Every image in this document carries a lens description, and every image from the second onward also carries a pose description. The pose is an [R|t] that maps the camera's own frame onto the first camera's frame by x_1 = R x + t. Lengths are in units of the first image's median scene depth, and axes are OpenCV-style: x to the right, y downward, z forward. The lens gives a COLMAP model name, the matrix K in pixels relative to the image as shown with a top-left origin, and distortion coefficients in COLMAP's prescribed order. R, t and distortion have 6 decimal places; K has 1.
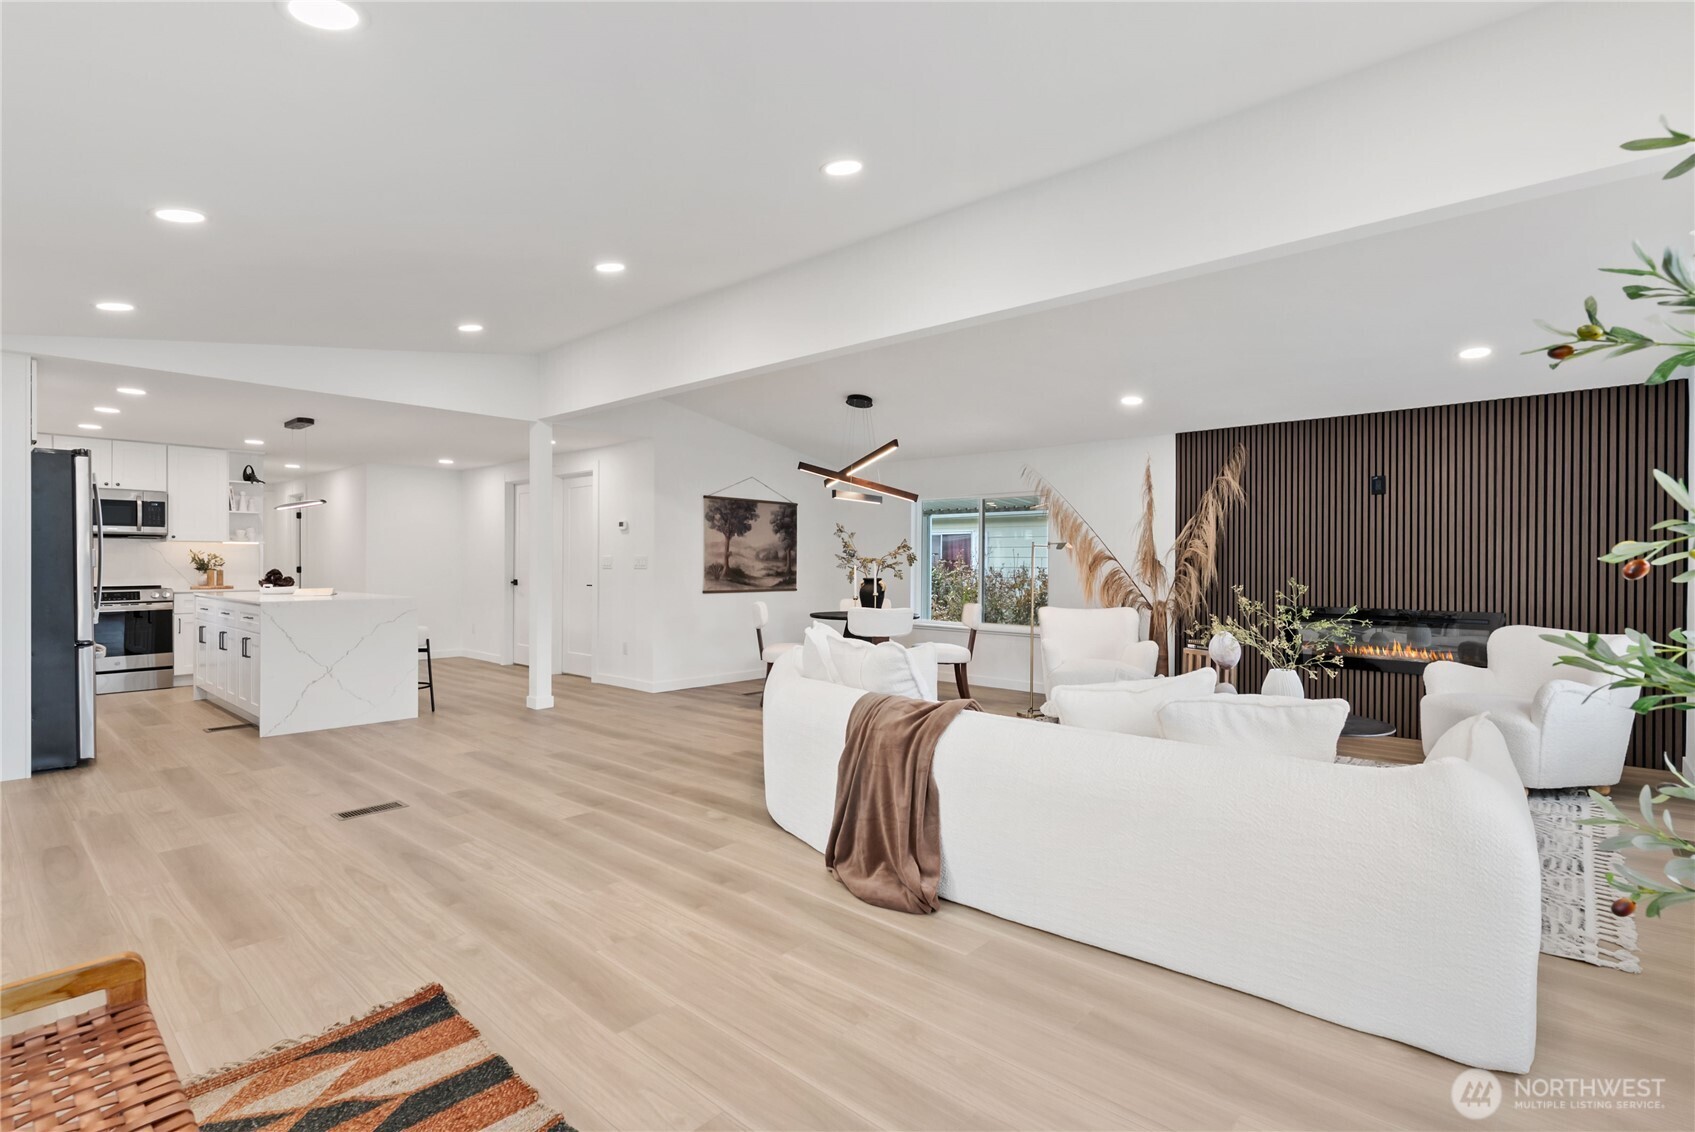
lens RADIAL K [[806.5, 0, 851.3], [0, 806.5, 564.2], [0, 0, 1]] dist [0.000921, 0.000711]
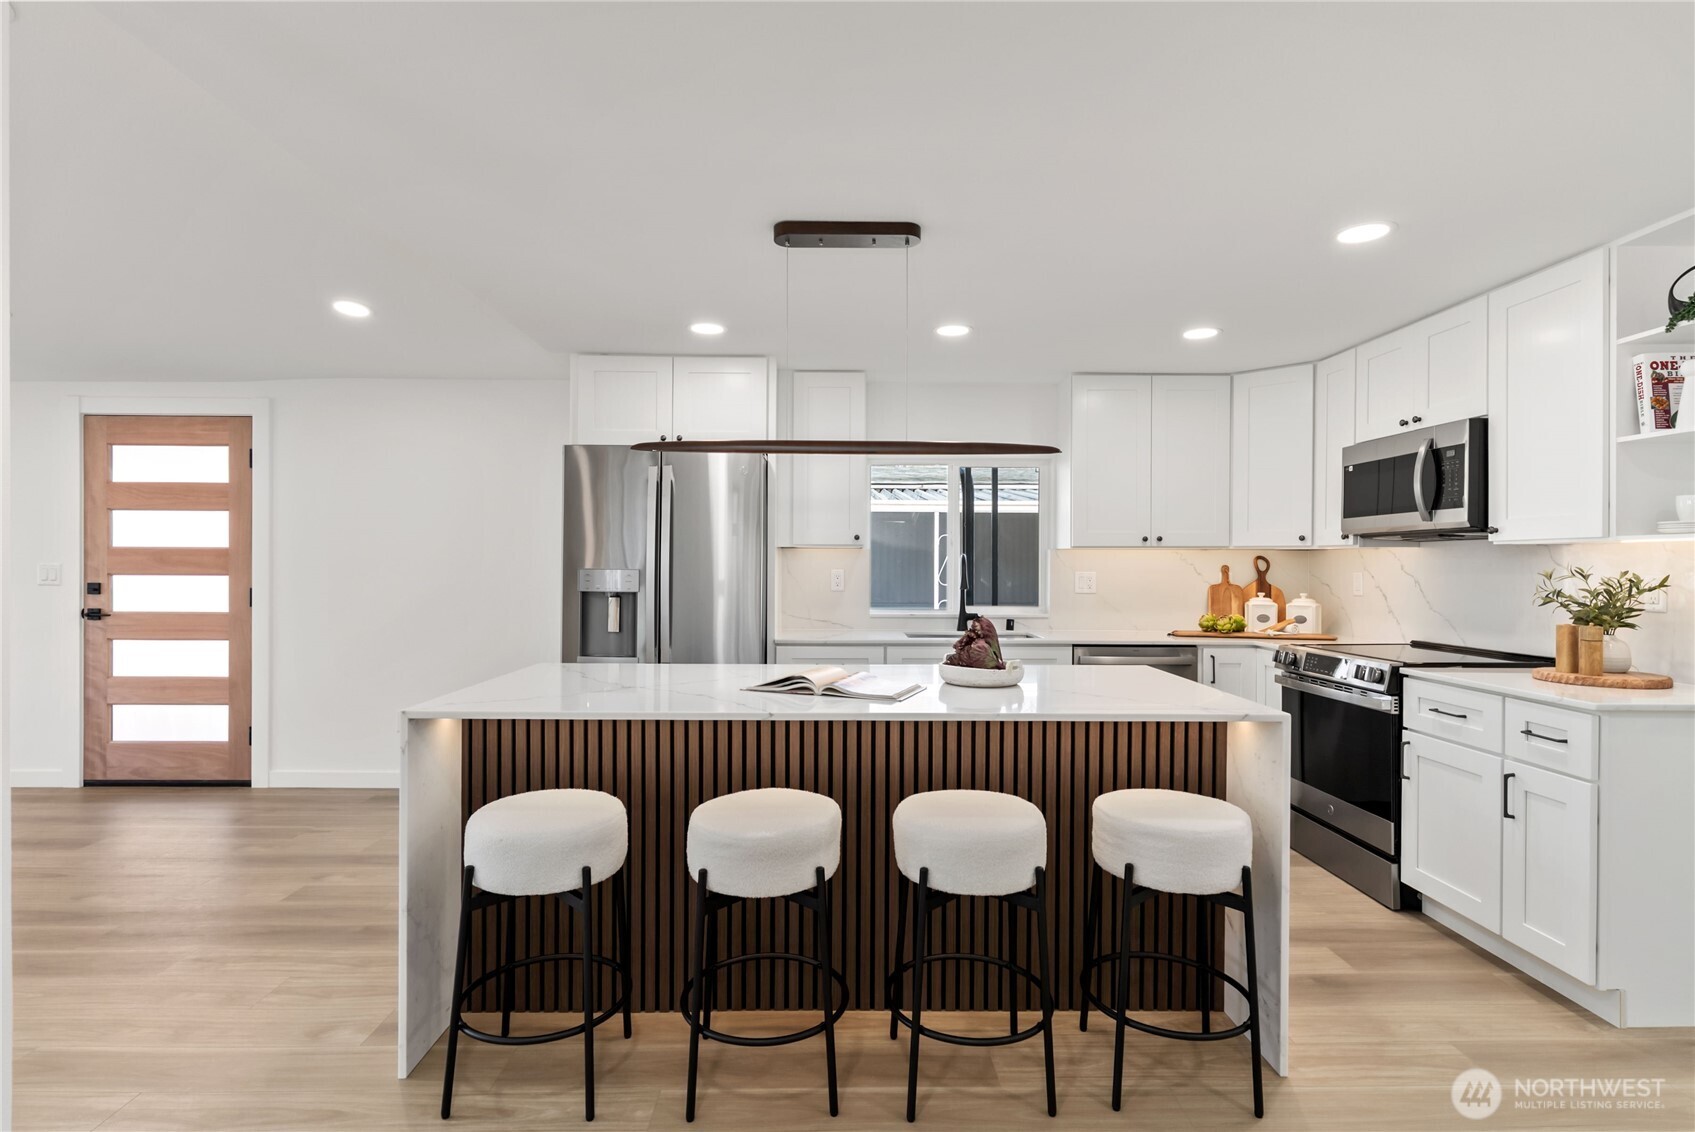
lens RADIAL K [[834.4, 0, 851.1], [0, 834.4, 569.6], [0, 0, 1]] dist [-0.002904, 0.001846]
pose [[-0.733286, -0.002460, -0.679916, -0.374989], [-0.009390, 0.999935, 0.006510, -0.016335], [0.679855, 0.011158, -0.733261, 1.158162]]
